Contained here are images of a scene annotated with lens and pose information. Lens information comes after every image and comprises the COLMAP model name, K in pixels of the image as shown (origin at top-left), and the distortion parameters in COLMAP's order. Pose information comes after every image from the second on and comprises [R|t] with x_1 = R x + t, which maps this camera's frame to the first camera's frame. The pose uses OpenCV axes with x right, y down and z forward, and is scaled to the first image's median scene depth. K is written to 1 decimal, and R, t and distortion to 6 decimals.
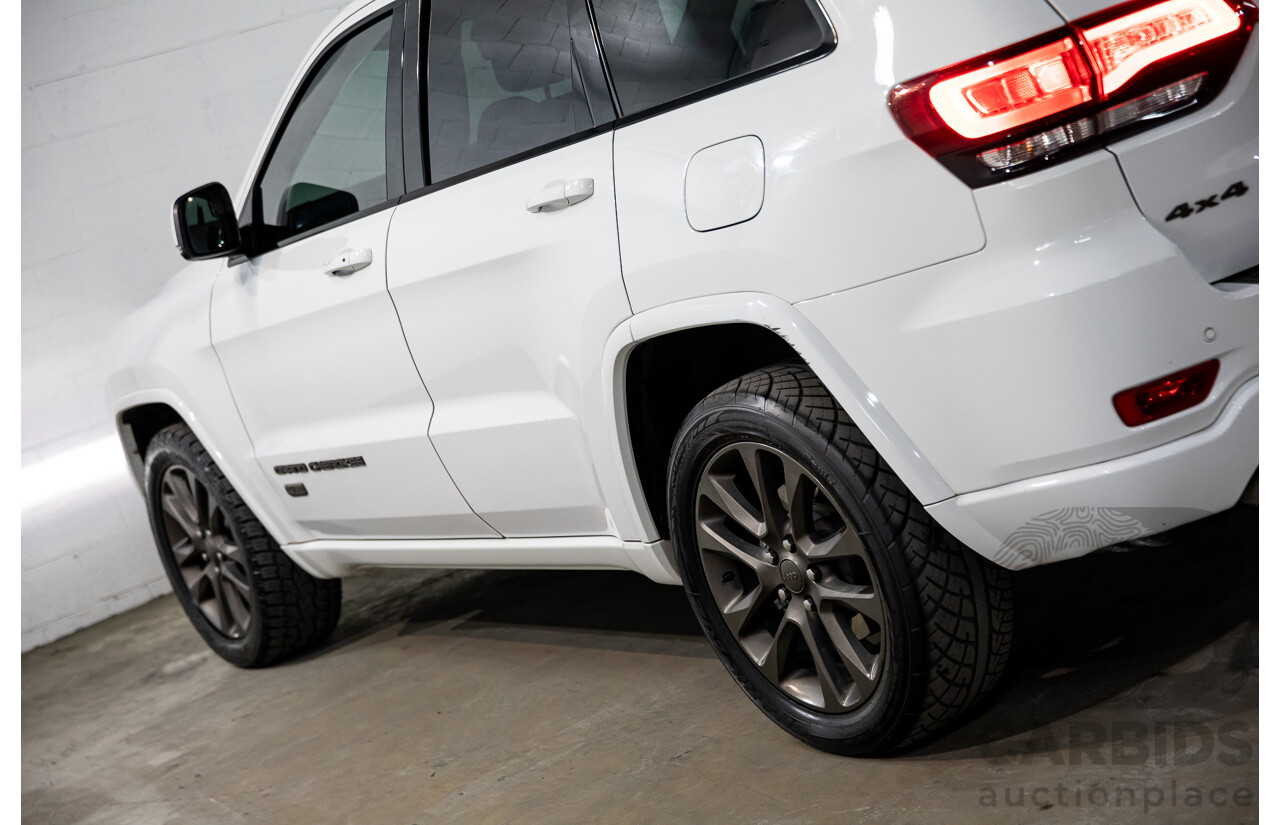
lens RADIAL K [[2247.3, 0, 637.5], [0, 2247.3, 435.0], [0, 0, 1]] dist [0.243202, 0.086221]
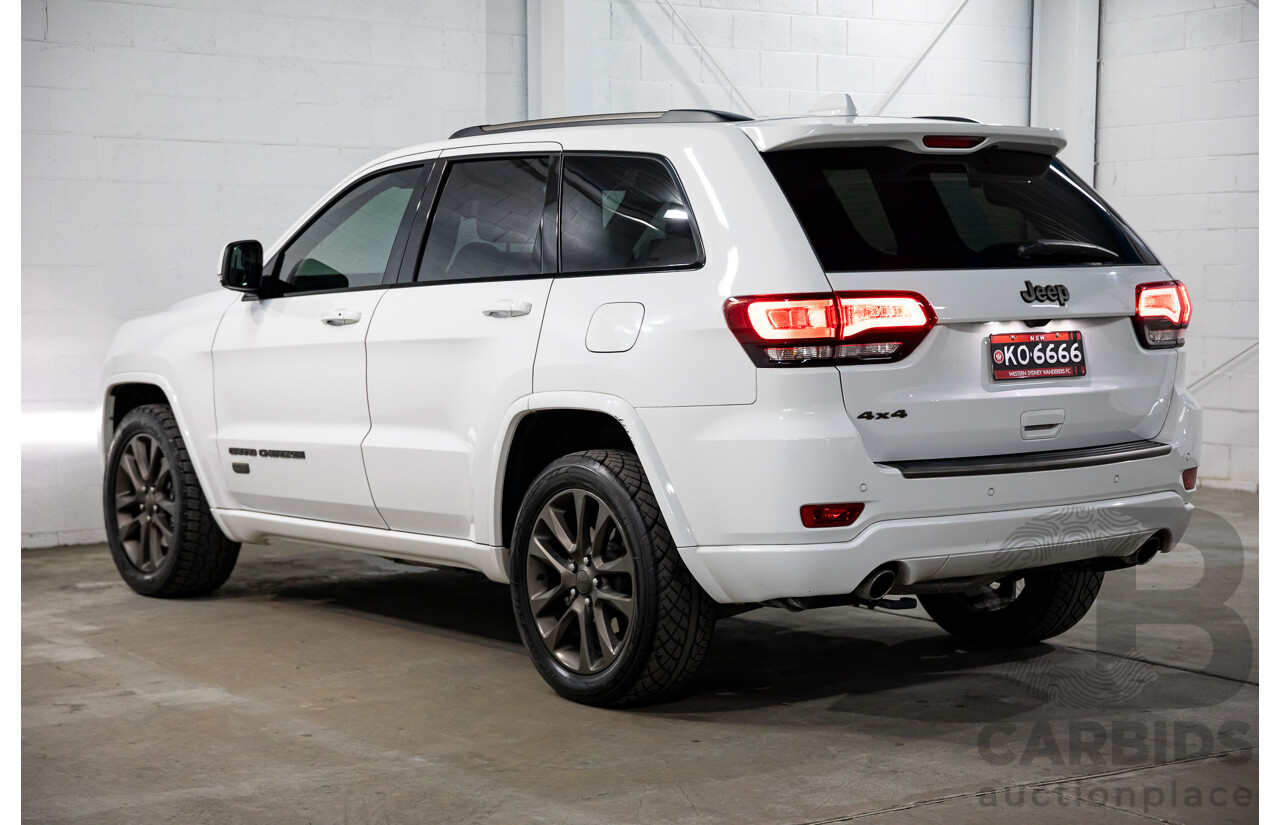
lens RADIAL K [[2247.3, 0, 637.5], [0, 2247.3, 435.0], [0, 0, 1]] dist [0.243202, 0.086221]
pose [[0.953890, 0.290682, 0.074821, -0.040941], [-0.281348, 0.952744, -0.114549, 0.132717], [-0.104583, 0.088216, 0.990596, -0.550013]]
